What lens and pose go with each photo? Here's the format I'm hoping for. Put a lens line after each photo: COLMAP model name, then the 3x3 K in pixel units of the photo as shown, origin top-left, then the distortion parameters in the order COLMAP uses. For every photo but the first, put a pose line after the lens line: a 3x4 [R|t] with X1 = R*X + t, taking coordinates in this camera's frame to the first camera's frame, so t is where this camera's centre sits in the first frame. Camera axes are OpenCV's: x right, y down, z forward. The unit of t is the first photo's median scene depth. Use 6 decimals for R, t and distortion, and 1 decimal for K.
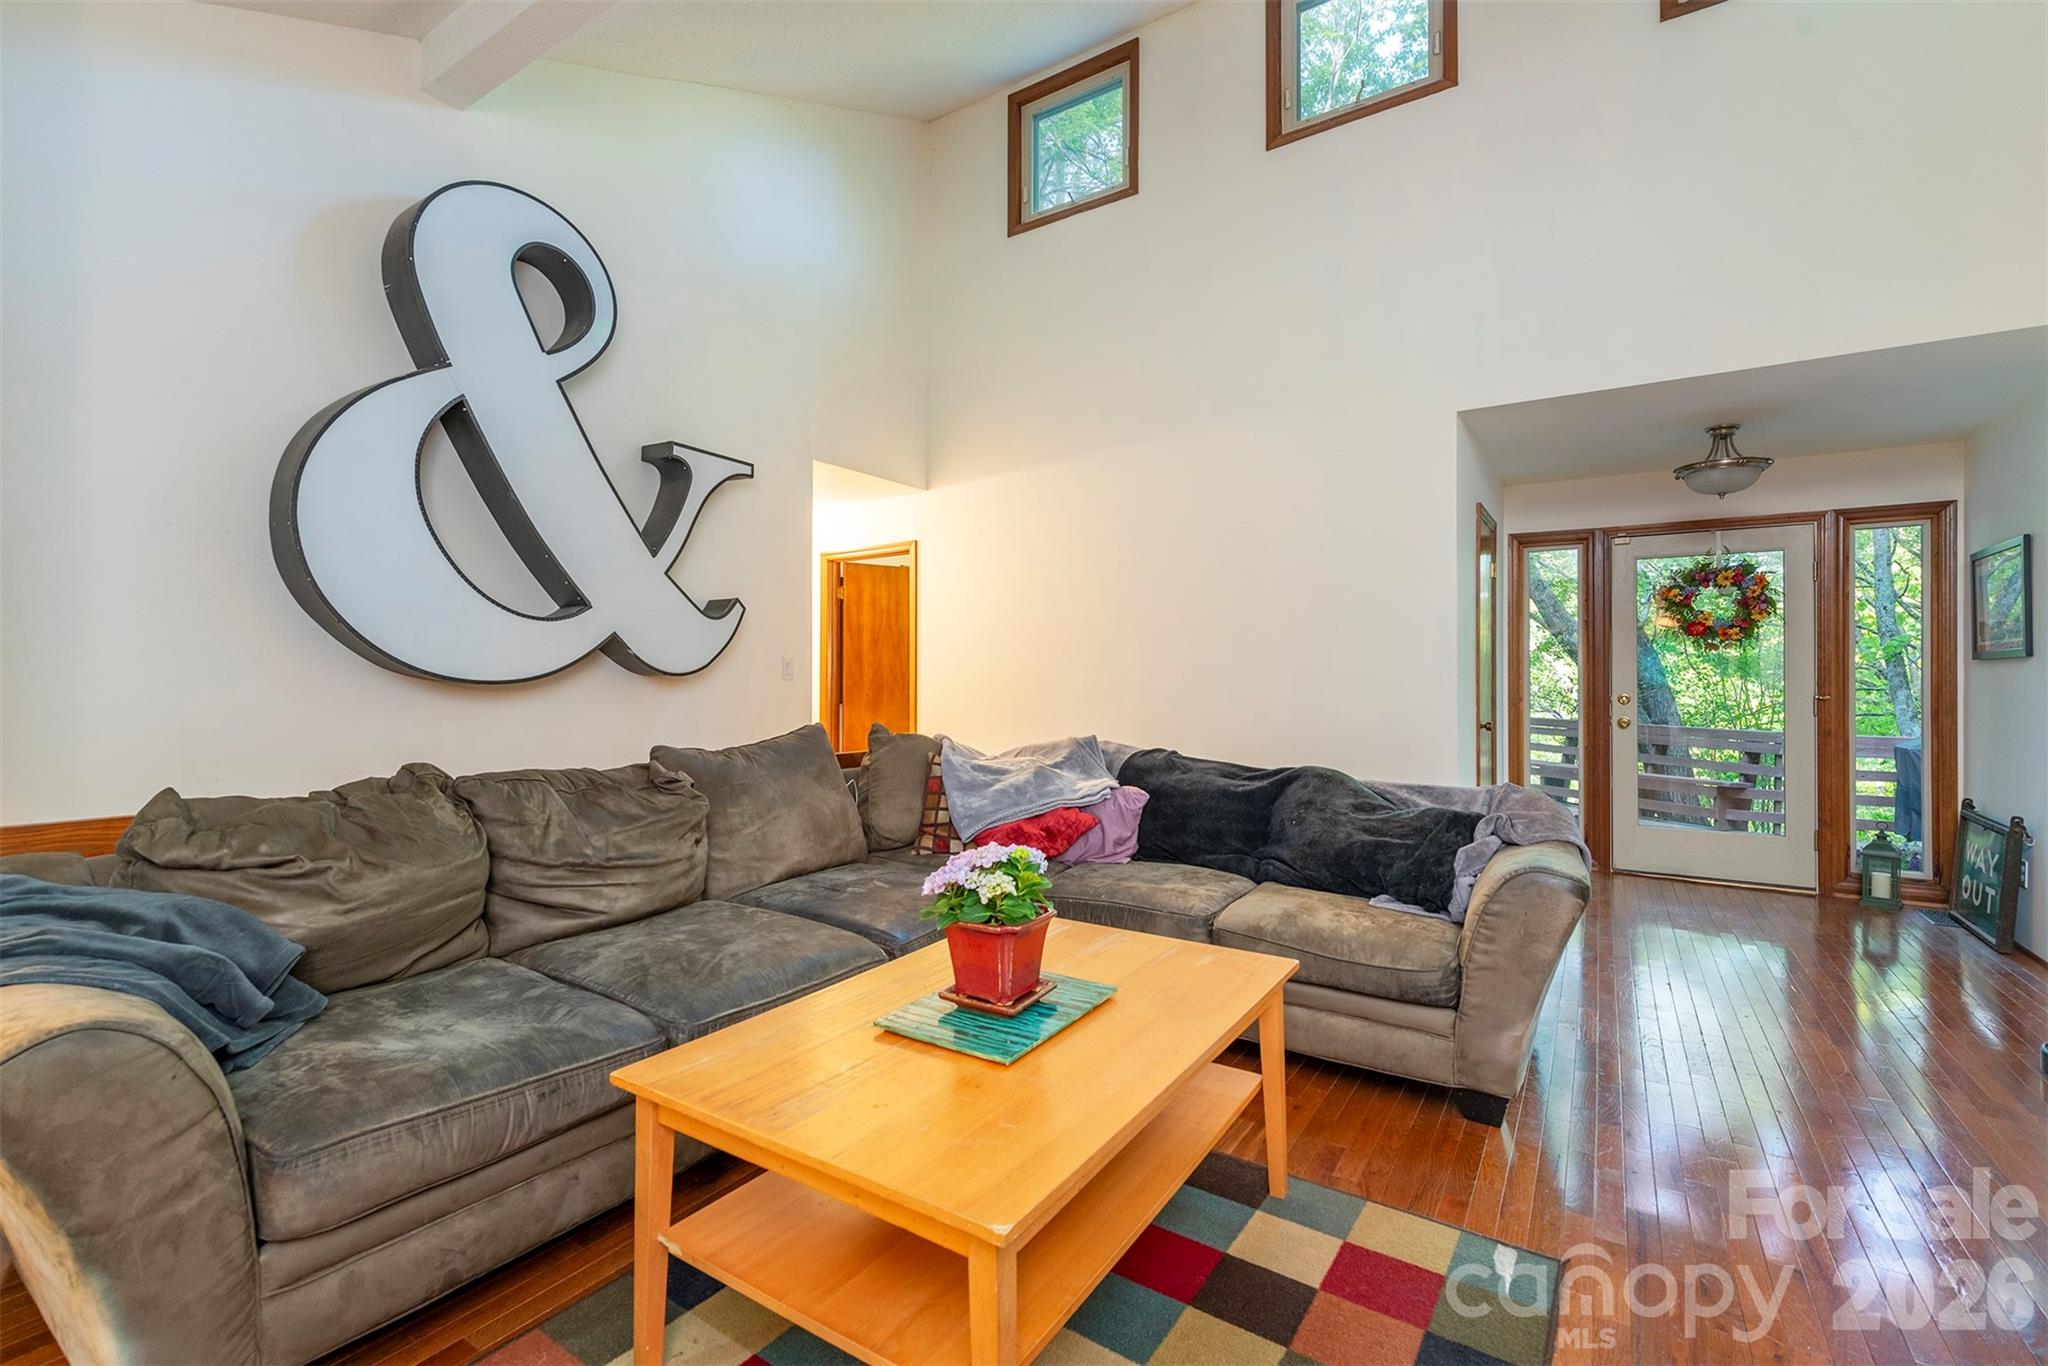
lens RADIAL K [[893.3, 0, 1022.8], [0, 893.3, 679.4], [0, 0, 1]] dist [-0.004815, -0.000677]
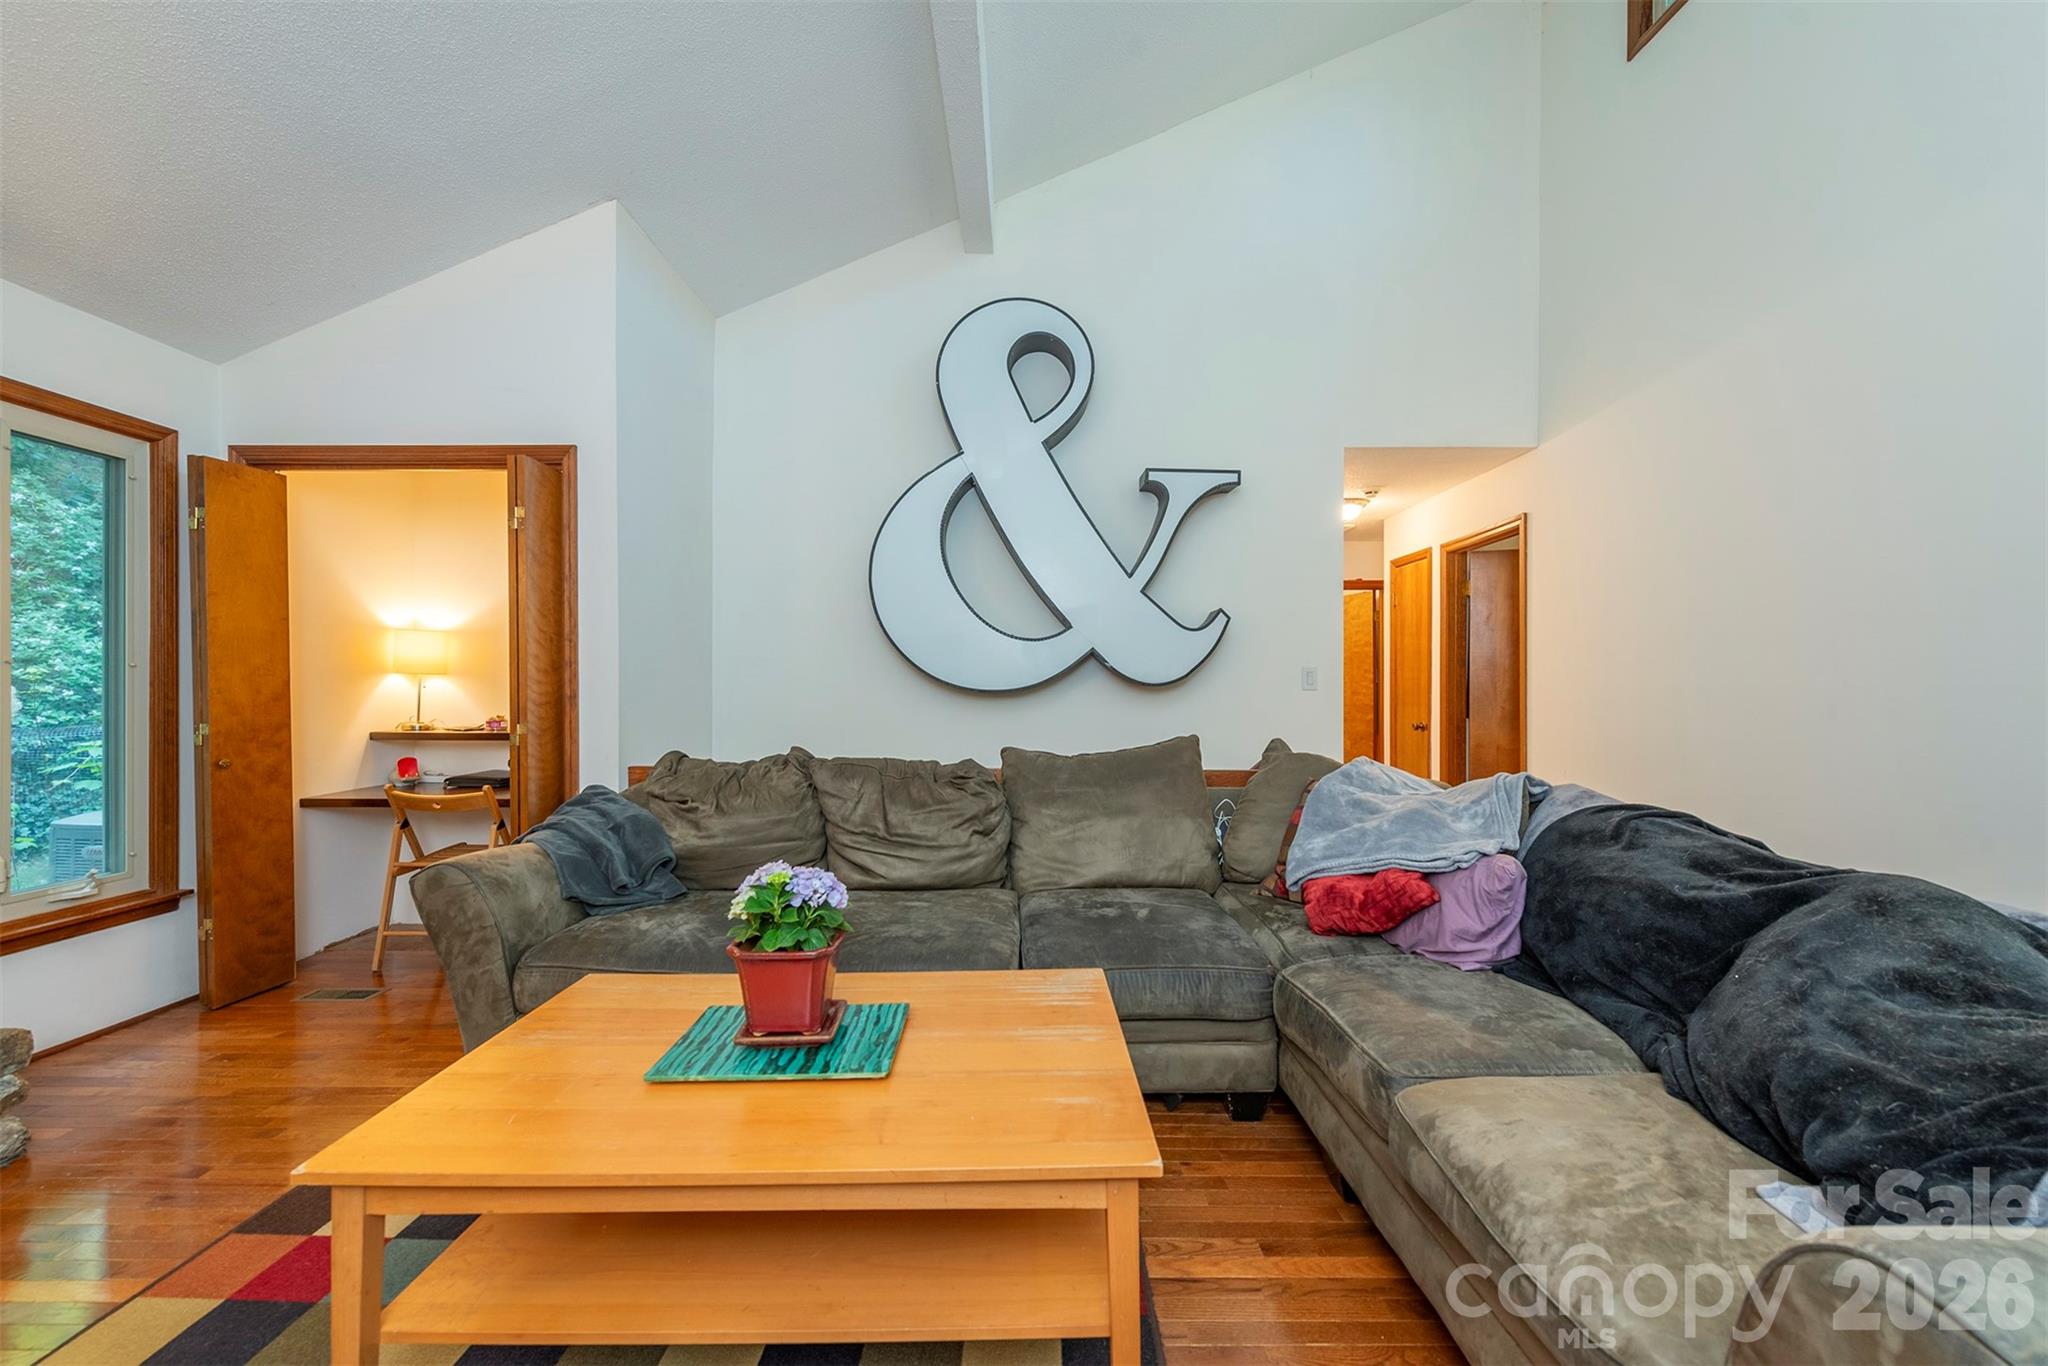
lens RADIAL K [[839.8, 0, 1023.0], [0, 839.8, 686.0], [0, 0, 1]] dist [-0.002612, -0.000281]
pose [[0.550468, 0.000493, -0.834856, 0.445826], [-0.004044, 0.999990, -0.002075, -0.000895], [0.834847, 0.004518, 0.550464, 0.382827]]
